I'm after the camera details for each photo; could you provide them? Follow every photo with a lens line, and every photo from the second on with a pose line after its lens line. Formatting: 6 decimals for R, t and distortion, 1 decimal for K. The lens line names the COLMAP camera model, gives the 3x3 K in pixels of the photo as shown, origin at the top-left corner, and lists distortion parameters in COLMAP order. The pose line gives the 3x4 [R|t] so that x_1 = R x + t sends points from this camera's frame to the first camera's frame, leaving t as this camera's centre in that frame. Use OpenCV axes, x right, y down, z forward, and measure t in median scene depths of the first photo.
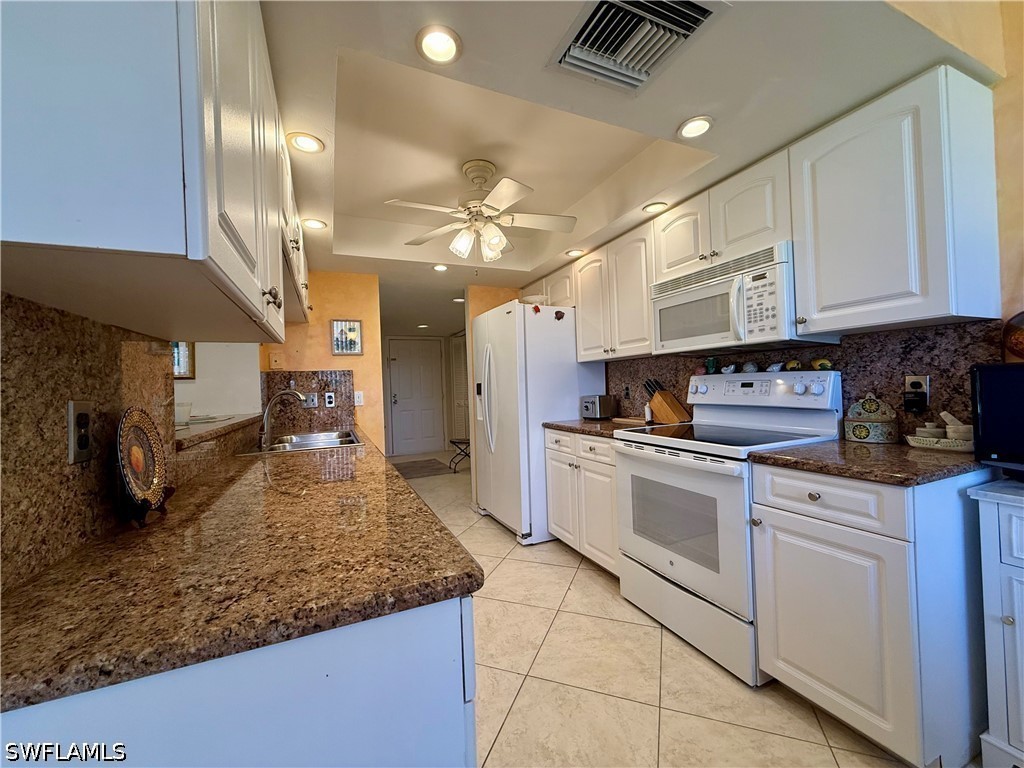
lens RADIAL K [[409.7, 0, 512.0], [0, 409.7, 384.0], [0, 0, 1]] dist [0.001044, -0.000425]
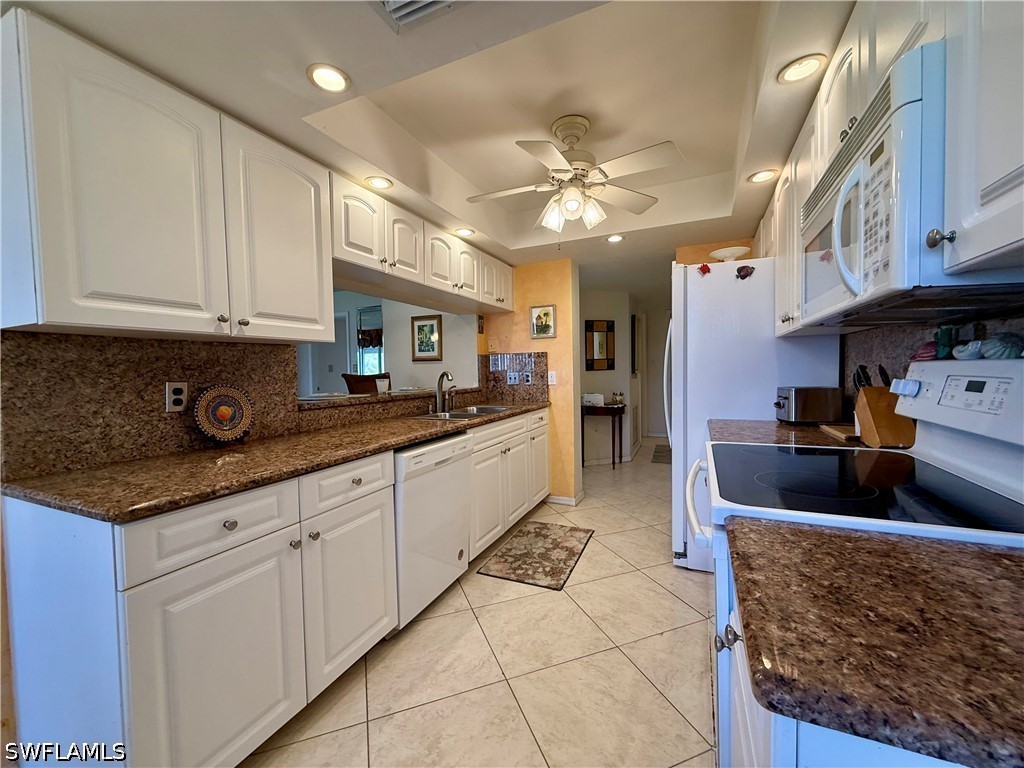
lens RADIAL K [[409.7, 0, 512.0], [0, 409.7, 384.0], [0, 0, 1]] dist [0.001044, -0.000425]
pose [[0.663178, 0.048484, -0.746890, 0.388882], [-0.000189, 0.997910, 0.064611, -0.020013], [0.748462, -0.042708, 0.661801, 0.219311]]
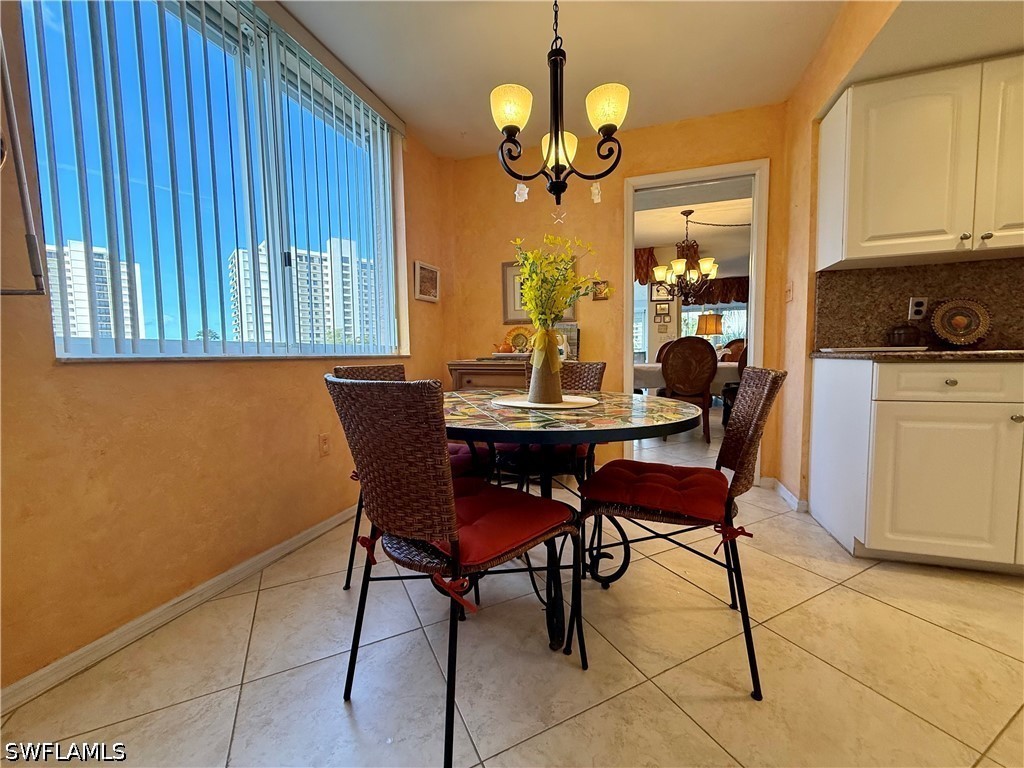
lens RADIAL K [[409.7, 0, 512.0], [0, 409.7, 384.0], [0, 0, 1]] dist [0.001044, -0.000425]
pose [[-0.669734, 0.095292, -0.736462, 0.695336], [0.040228, 0.994932, 0.092152, 0.064150], [0.741510, 0.032091, -0.670173, 0.204631]]
